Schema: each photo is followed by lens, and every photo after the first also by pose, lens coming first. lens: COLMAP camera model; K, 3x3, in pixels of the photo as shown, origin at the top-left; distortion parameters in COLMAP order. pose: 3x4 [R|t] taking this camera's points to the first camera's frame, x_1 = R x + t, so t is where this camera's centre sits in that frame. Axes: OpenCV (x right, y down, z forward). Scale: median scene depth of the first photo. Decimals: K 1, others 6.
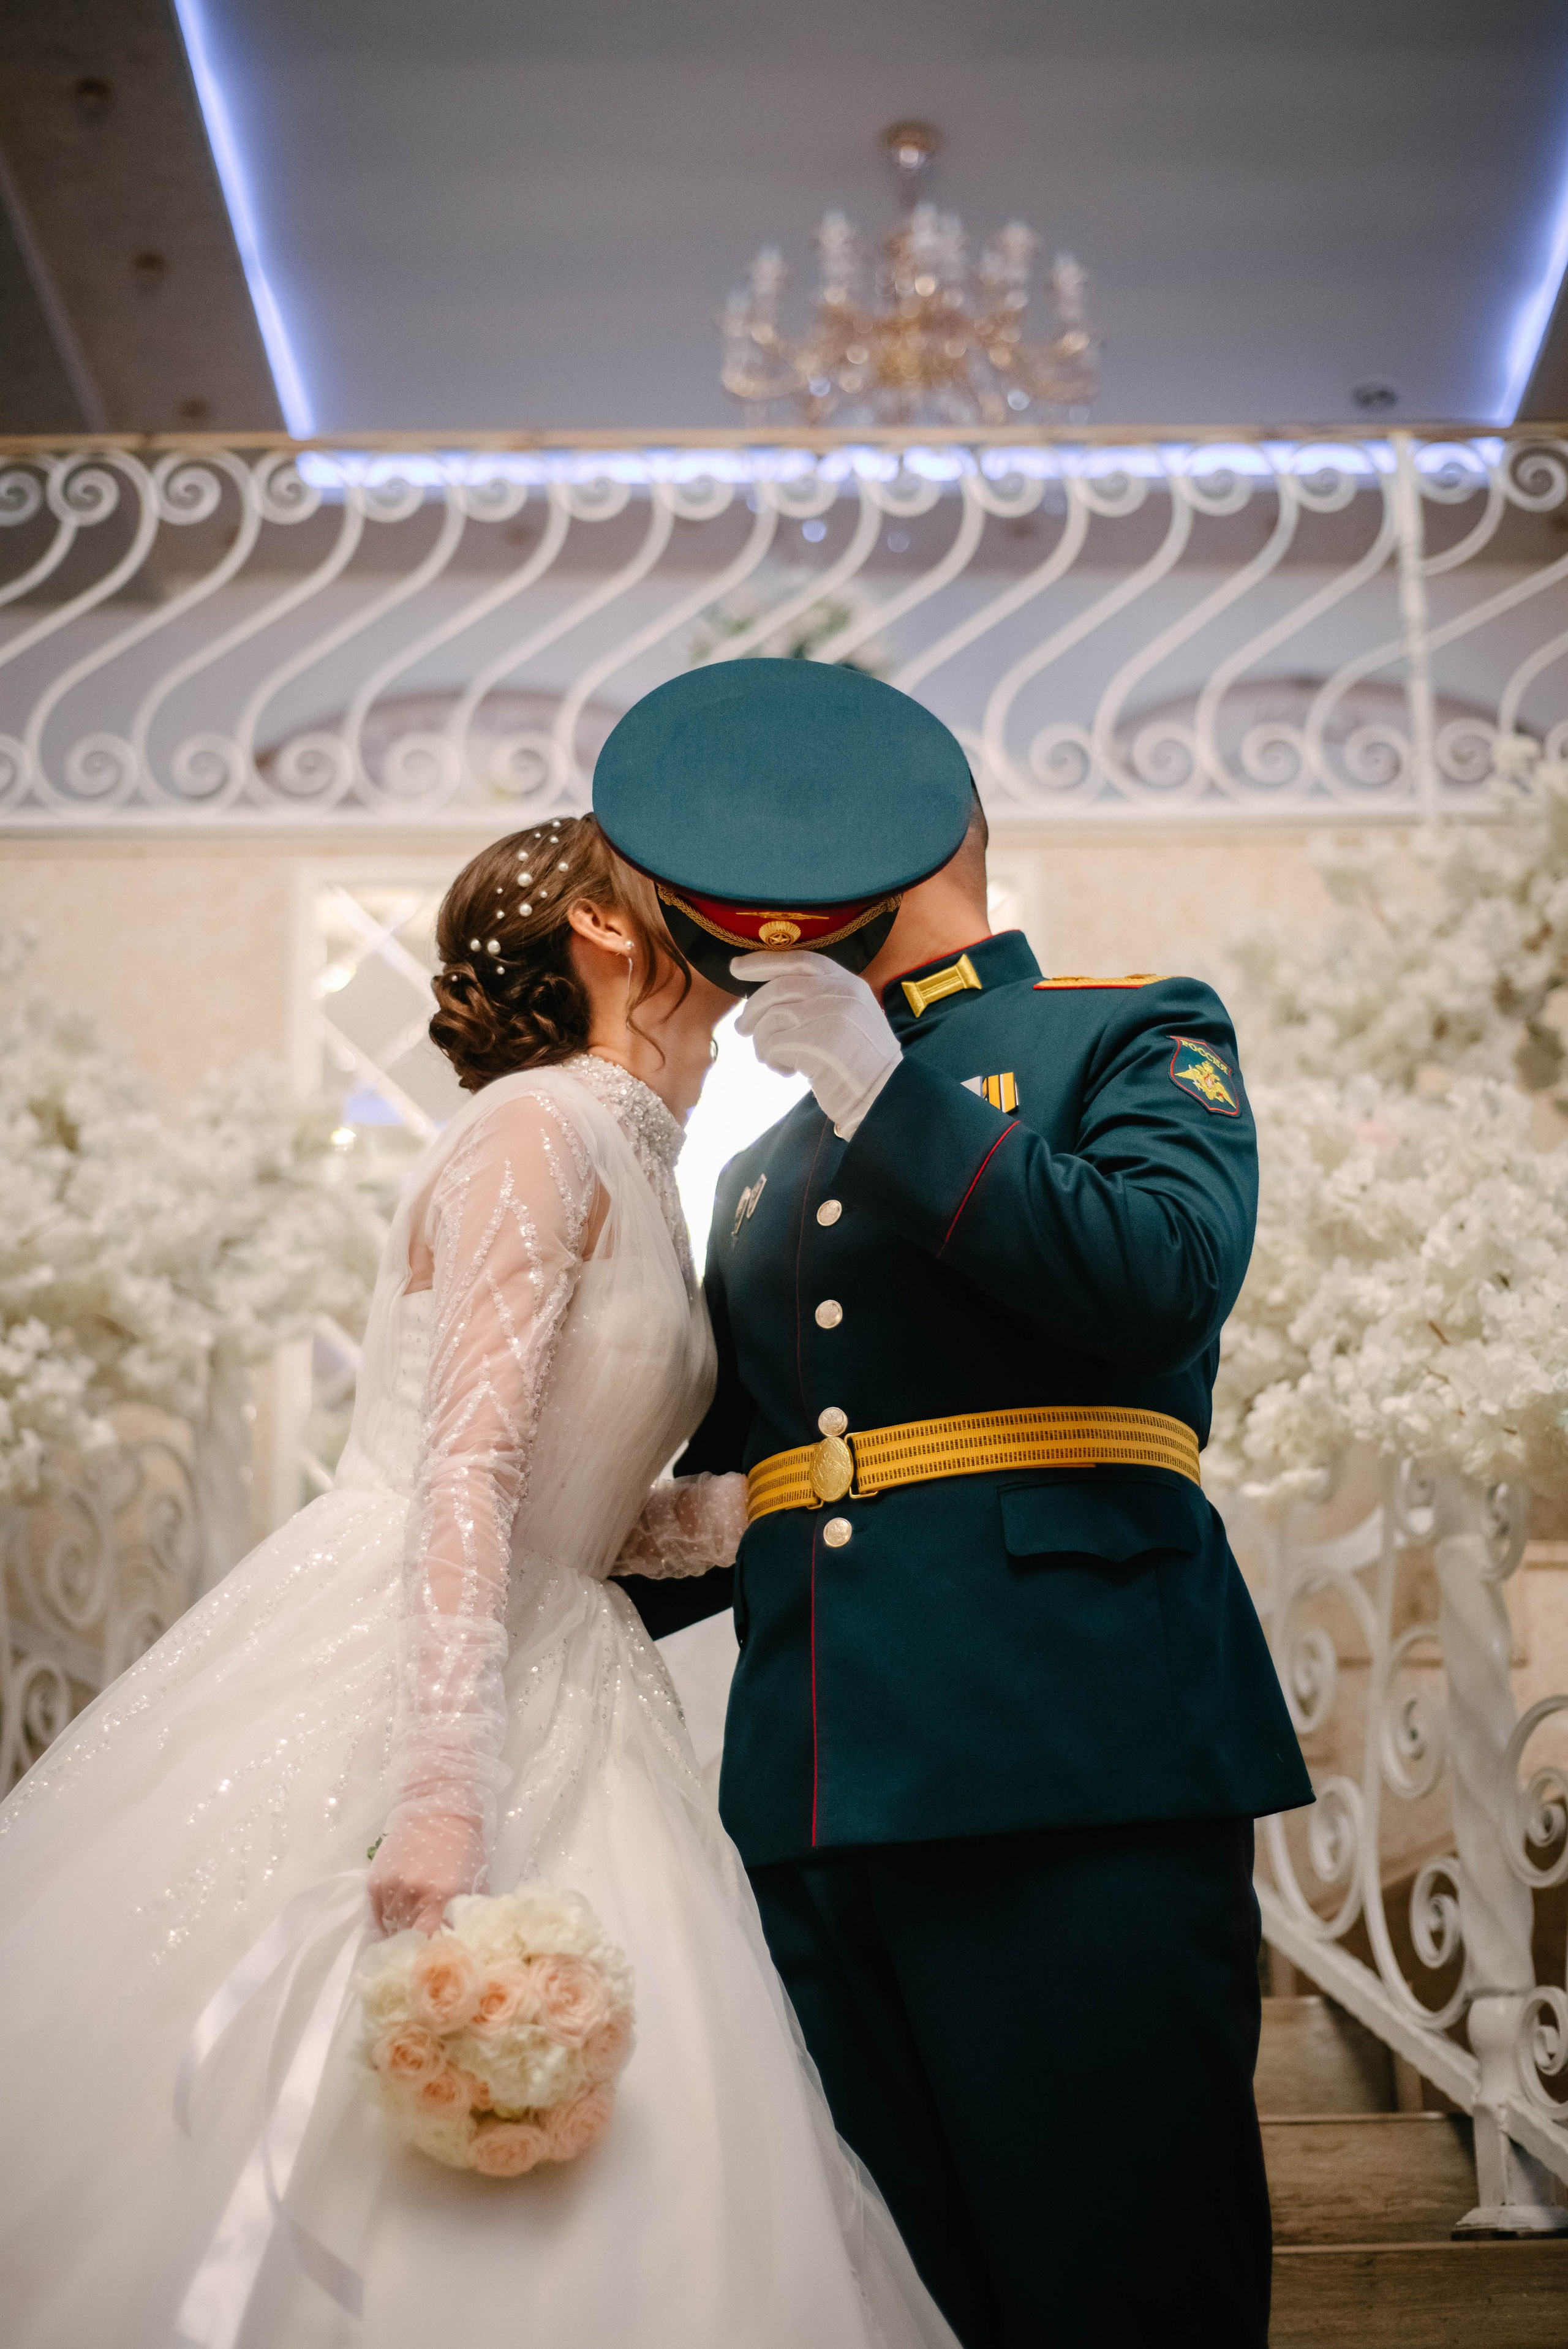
lens RADIAL K [[3436.7, 0, 784.0], [0, 3436.7, 1174.5], [0, 0, 1]] dist [-0.039739, -0.008836]
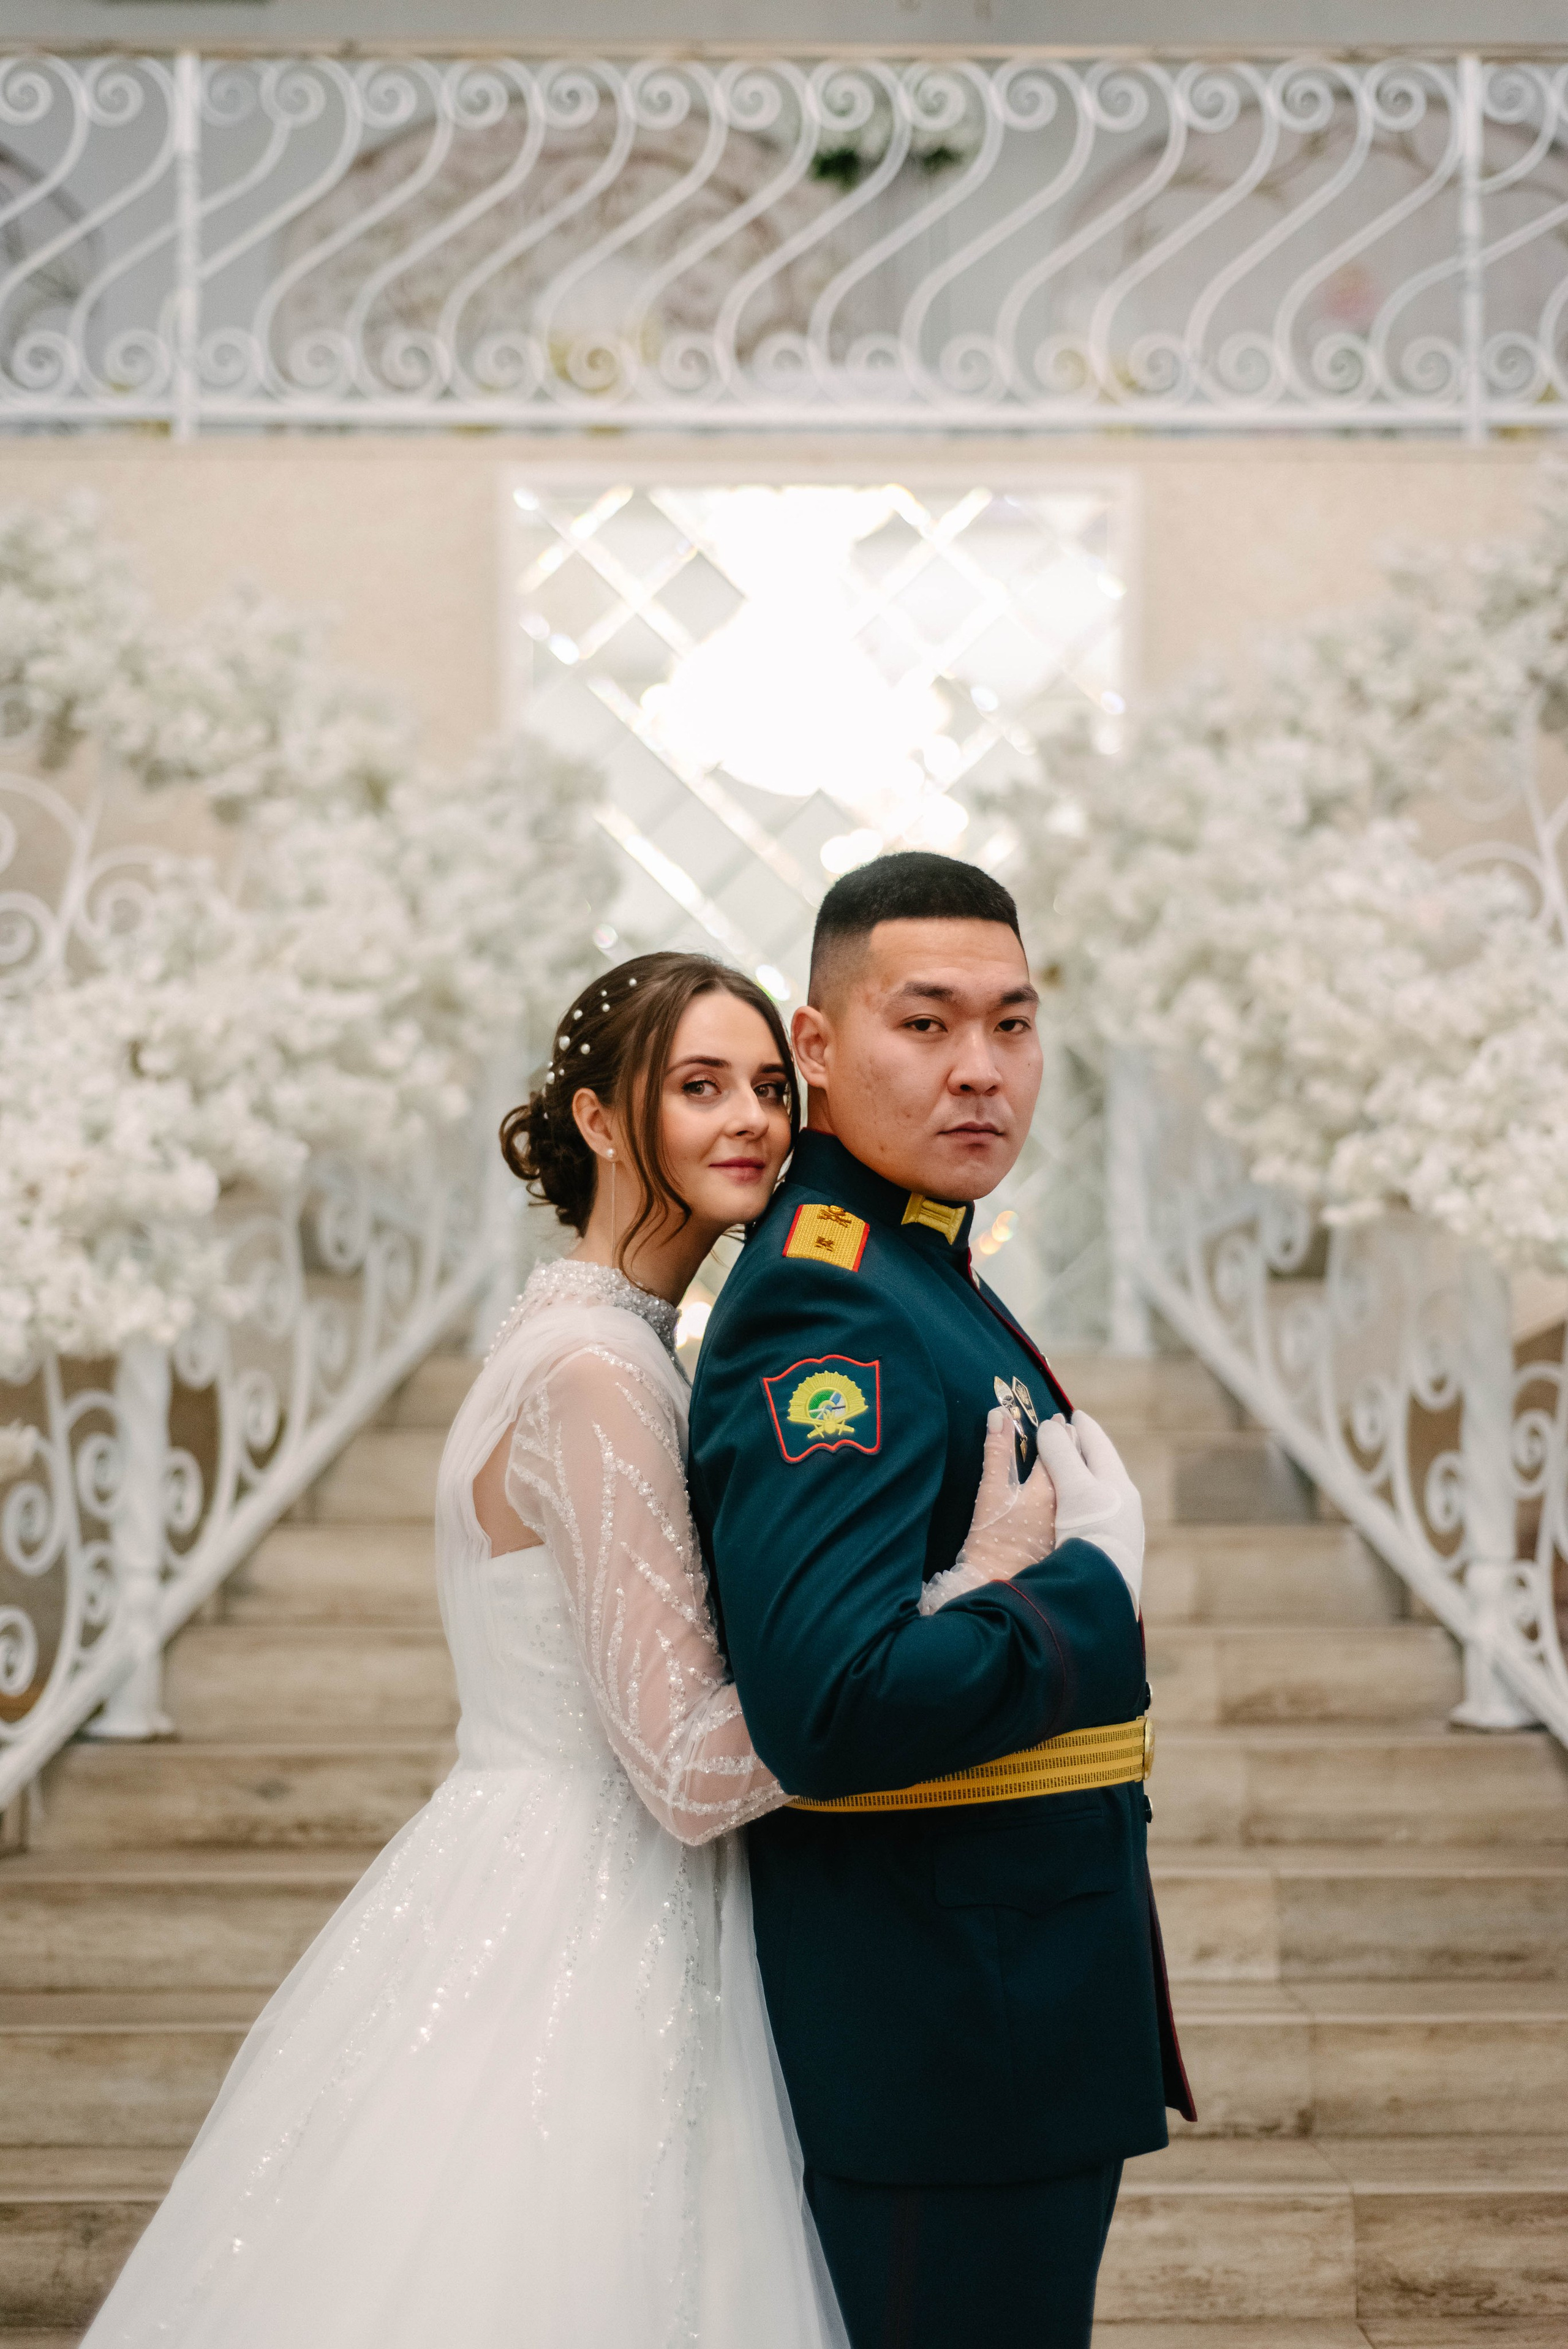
lens RADIAL K [[3403.5, 0, 784.0], [0, 3403.5, 1174.5], [0, 0, 1]] dist [0.007789, -0.045608]
pose [[0.999906, 0.010584, 0.008680, -0.094200], [-0.012390, 0.969356, 0.245348, -0.248758], [-0.005818, -0.245432, 0.969396, -0.317860]]
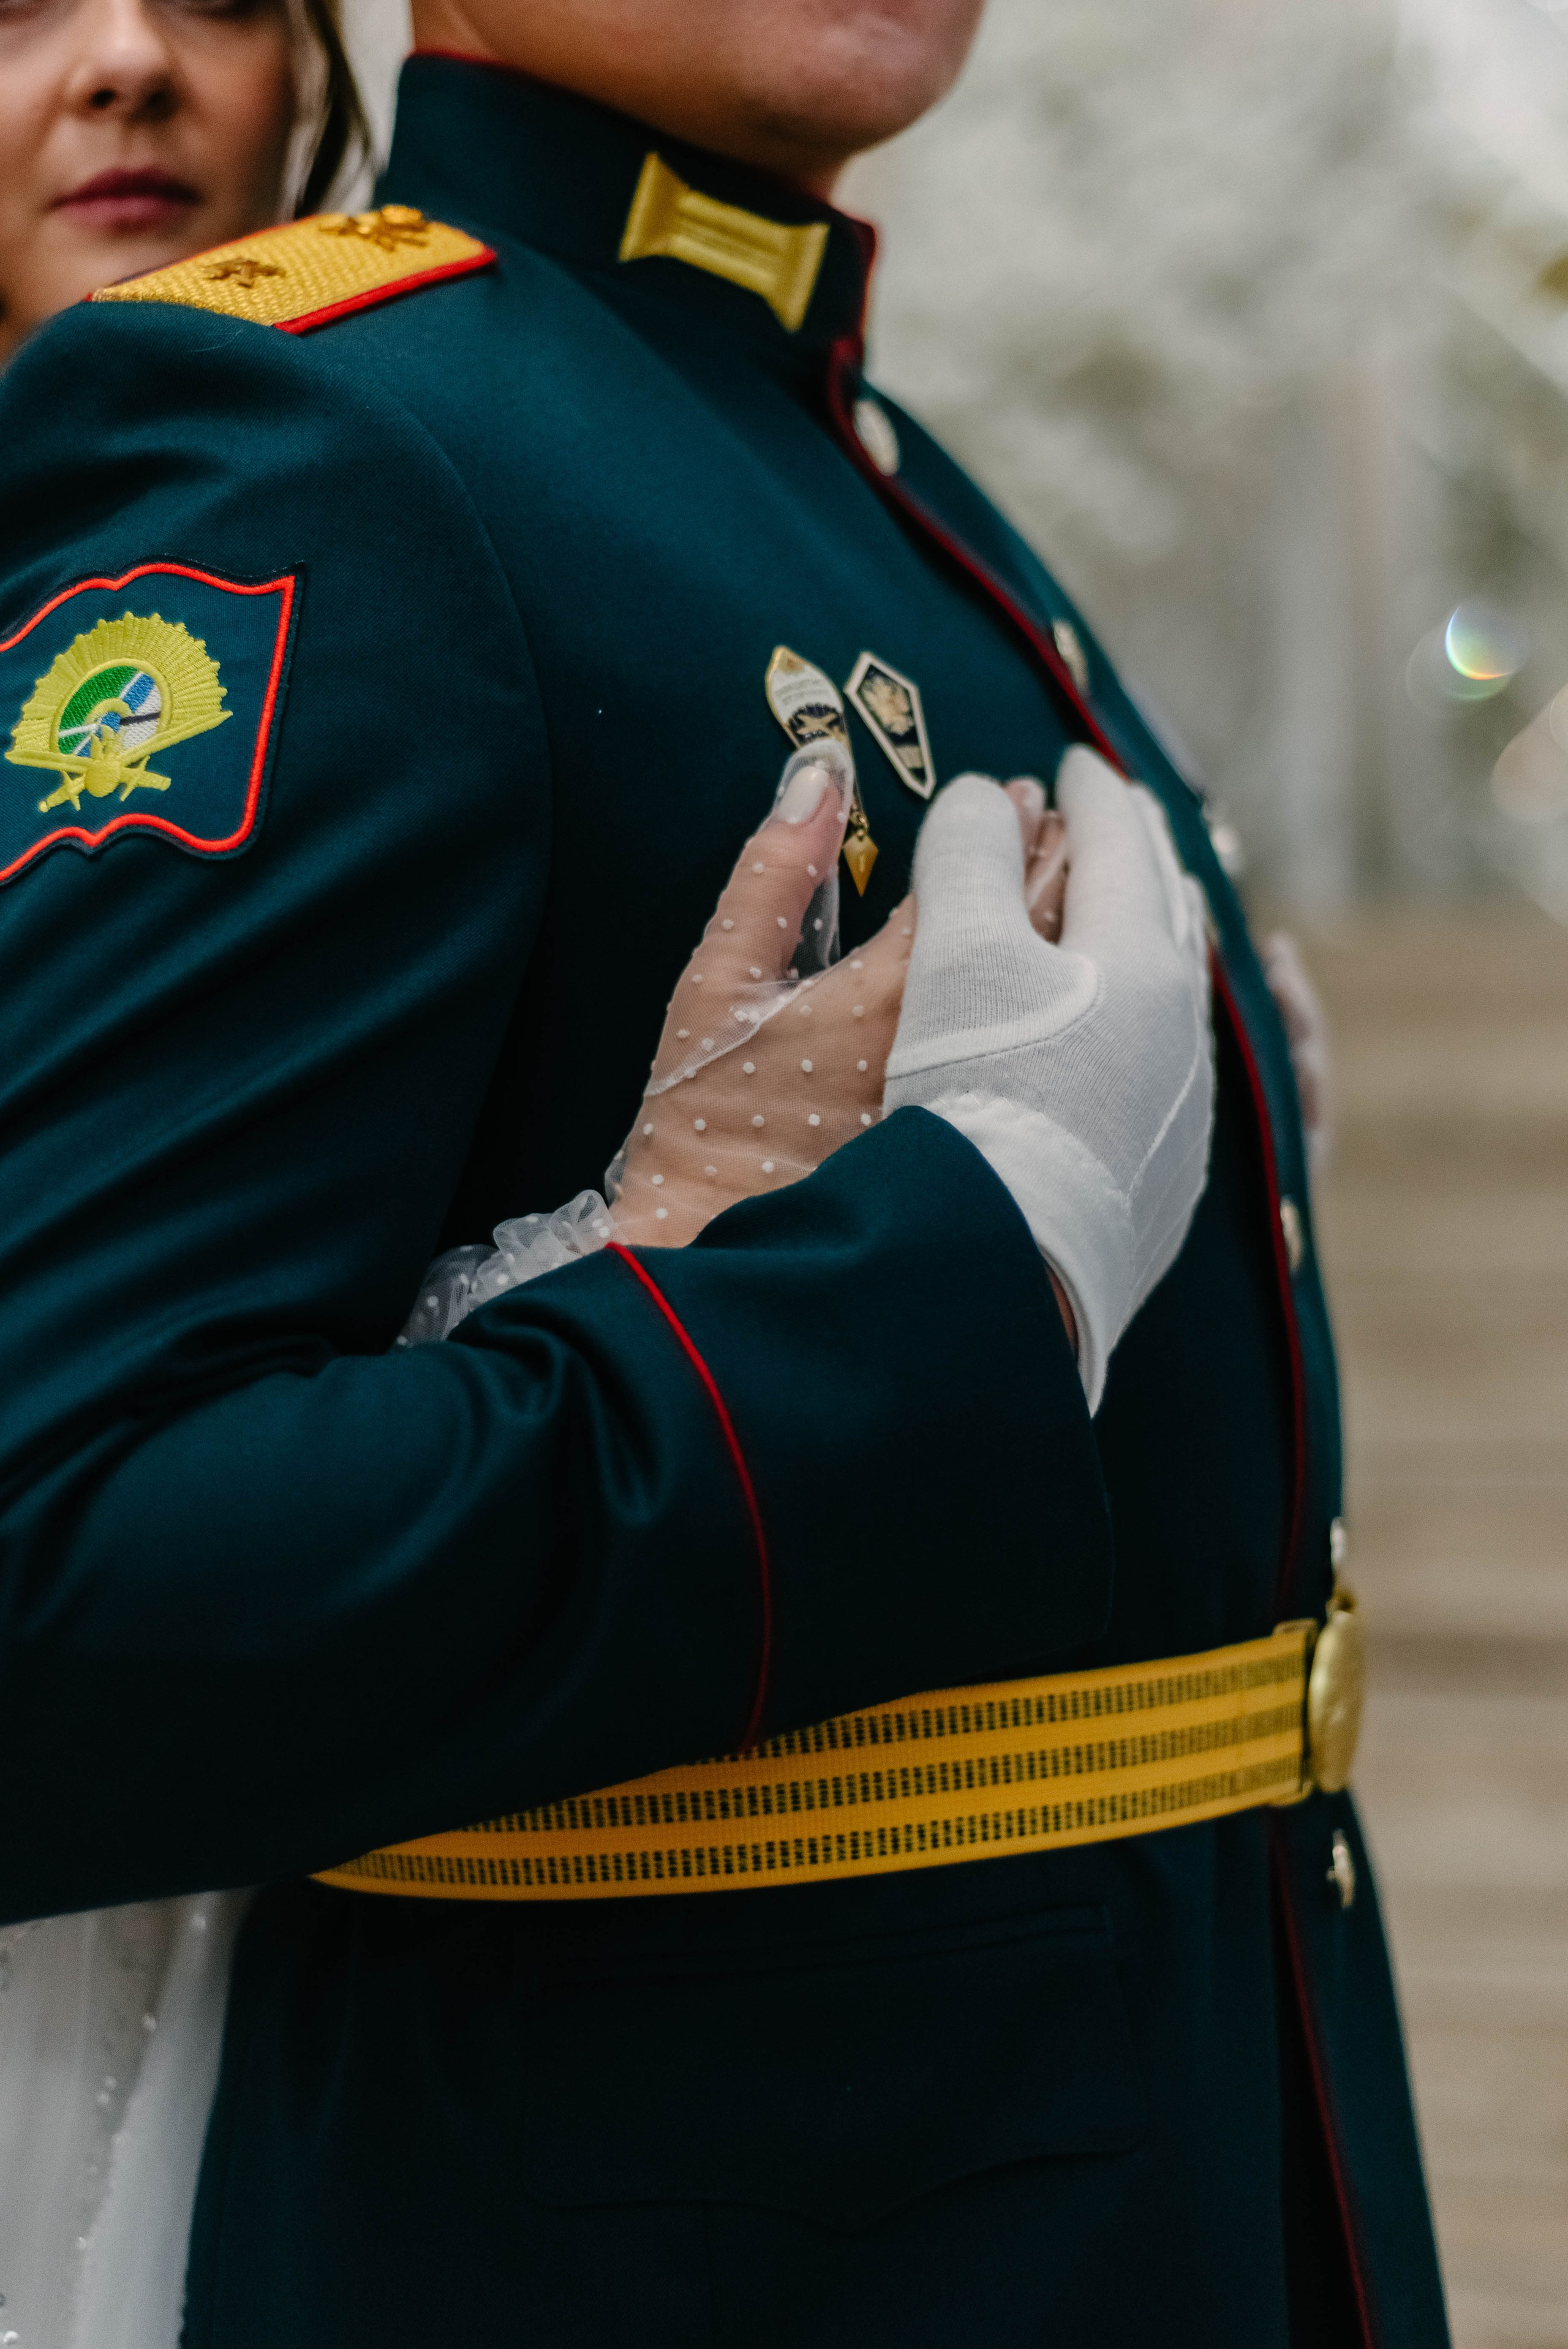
lens RADIAL K [[3403.5, 0, 784.0], [0, 3403.5, 1174.5], [0, 0, 1]] dist [0.007789, -0.045608]
pose [[0.955199, 0.001177, -0.295963, 0.172285], [0.100010, 0.939887, 0.326512, 0.121830], [0.278556, -0.341483, 0.897661, 0.653520]]
